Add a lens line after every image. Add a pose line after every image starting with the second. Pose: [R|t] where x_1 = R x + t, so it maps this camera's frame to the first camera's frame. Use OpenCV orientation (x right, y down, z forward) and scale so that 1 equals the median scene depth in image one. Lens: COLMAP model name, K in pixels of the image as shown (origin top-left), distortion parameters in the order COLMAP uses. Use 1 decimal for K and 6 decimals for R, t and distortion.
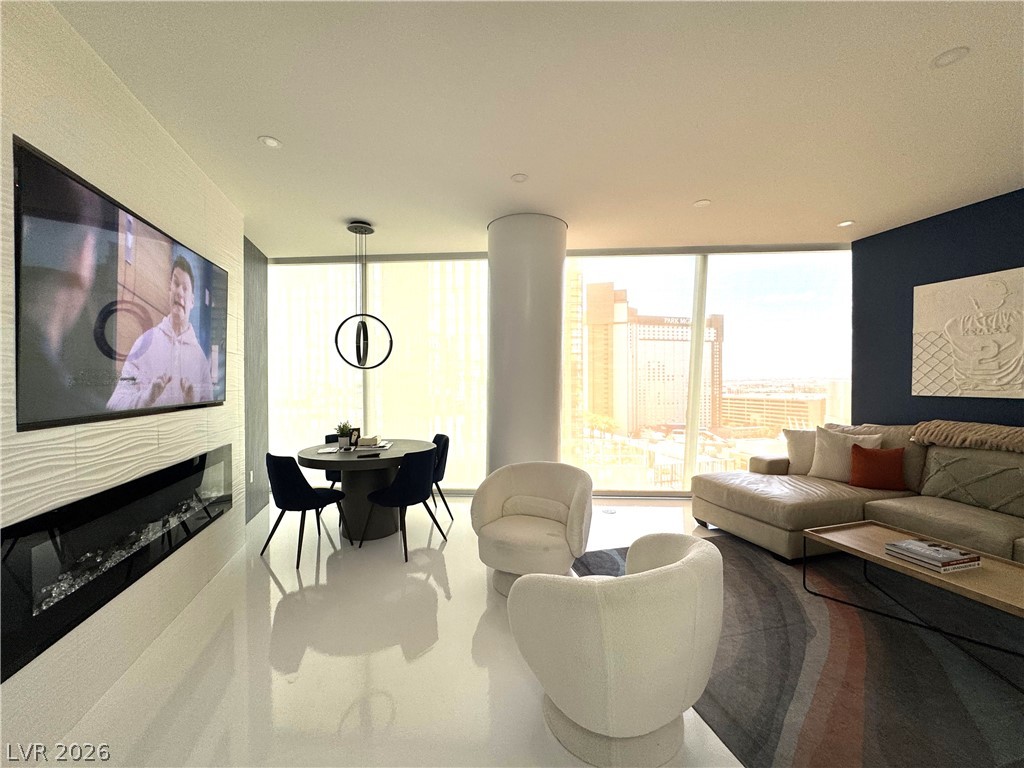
lens RADIAL K [[408.5, 0, 510.9], [0, 408.5, 385.4], [0, 0, 1]] dist [-0.003087, 0.000005]
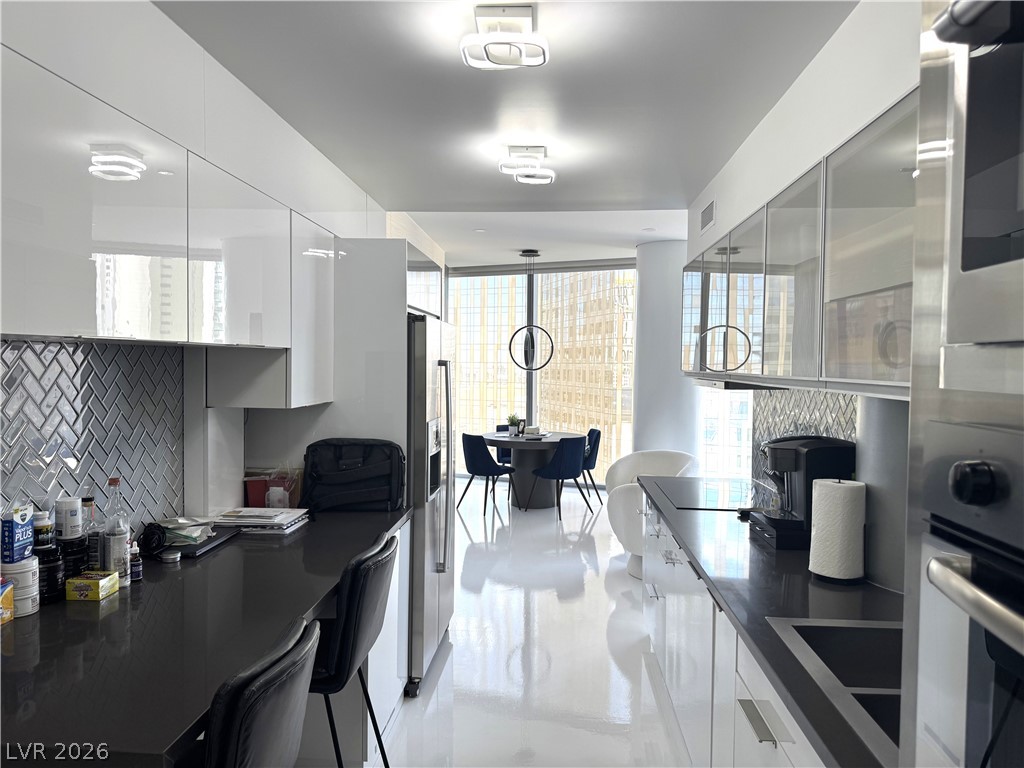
lens RADIAL K [[719.4, 0, 513.1], [0, 719.4, 386.1], [0, 0, 1]] dist [0.085528, -0.109276]
pose [[0.941367, 0.023420, -0.336570, 0.305594], [-0.019376, 0.999694, 0.015369, -0.024525], [0.336827, -0.007946, 0.941533, -1.007894]]
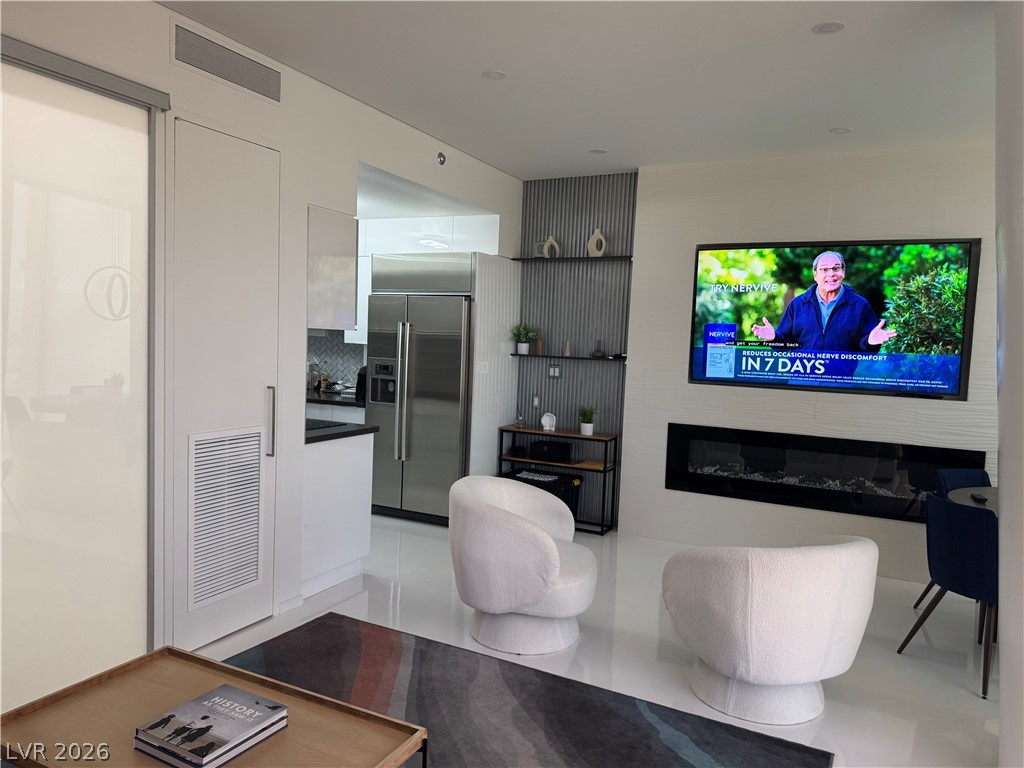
lens RADIAL K [[719.4, 0, 513.1], [0, 719.4, 386.1], [0, 0, 1]] dist [0.085528, -0.109276]
pose [[-0.673659, 0.029973, -0.738434, 0.828372], [-0.043416, 0.995847, 0.080030, -0.047652], [0.737766, 0.085973, -0.669559, 1.057896]]
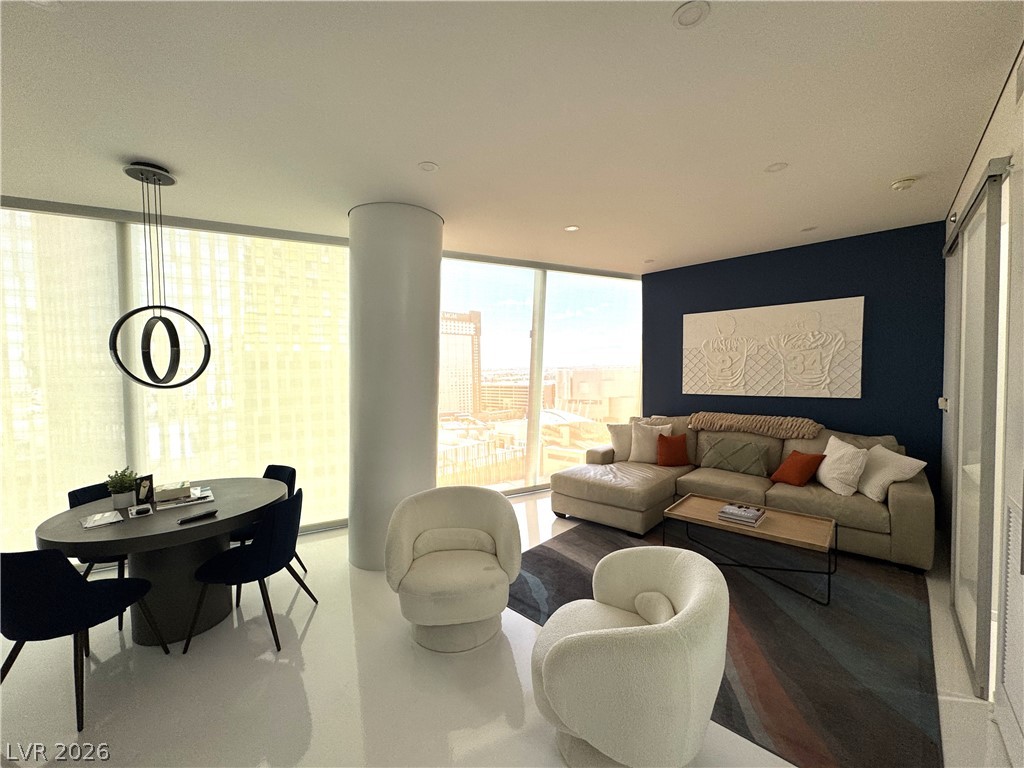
lens RADIAL K [[408.5, 0, 510.9], [0, 408.5, 385.4], [0, 0, 1]] dist [-0.003087, 0.000005]
pose [[0.850348, -0.030529, 0.525335, -0.221080], [0.018947, 0.999445, 0.027413, -0.050002], [-0.525880, -0.013357, 0.850454, 0.128637]]
